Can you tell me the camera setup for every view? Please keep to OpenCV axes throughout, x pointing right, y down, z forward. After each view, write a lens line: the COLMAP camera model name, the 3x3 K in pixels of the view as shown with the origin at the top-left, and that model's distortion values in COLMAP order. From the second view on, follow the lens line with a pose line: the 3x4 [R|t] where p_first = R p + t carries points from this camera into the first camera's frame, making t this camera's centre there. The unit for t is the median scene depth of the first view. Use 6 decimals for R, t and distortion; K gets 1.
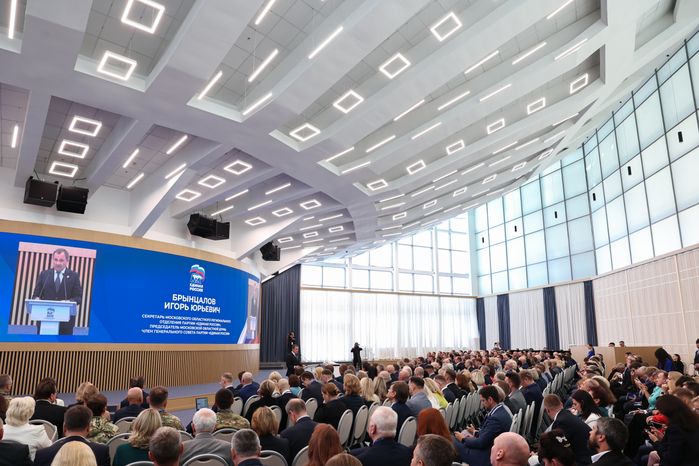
lens RADIAL K [[525.3, 0, 349.4], [0, 525.3, 238.6], [0, 0, 1]] dist [-0.010917, 0.000756]
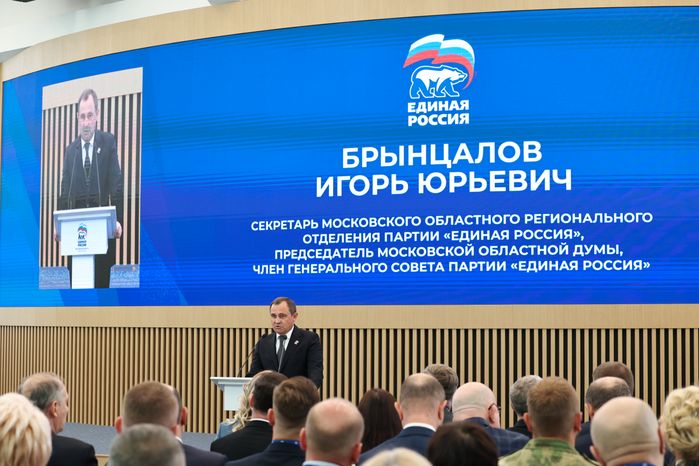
lens RADIAL K [[1365.7, 0, 350.6], [0, 1365.7, 234.3], [0, 0, 1]] dist [-0.288392, 0.000000]
pose [[0.154703, -0.059187, -0.986187, 0.442787], [0.199222, 0.979567, -0.027537, 0.173123], [0.967666, -0.192210, 0.163333, 0.836407]]
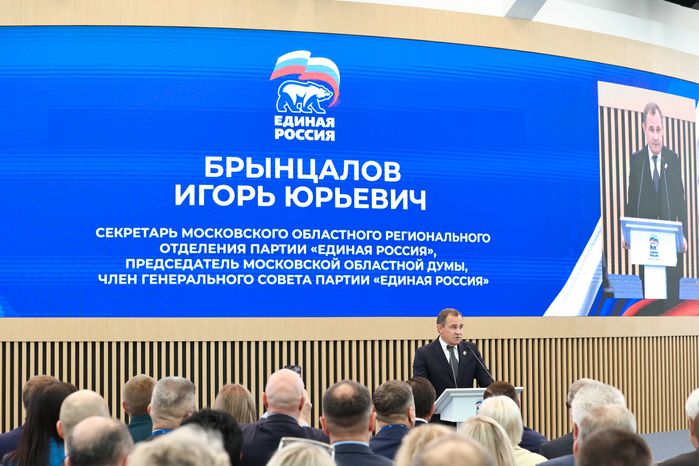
lens RADIAL K [[1365.7, 0, 350.0], [0, 1365.7, 235.2], [0, 0, 1]] dist [-0.288392, 0.000000]
pose [[0.701397, -0.052002, -0.710872, 0.268827], [0.150131, 0.985739, 0.076021, 0.100242], [0.696781, -0.160045, 0.699201, 0.487192]]
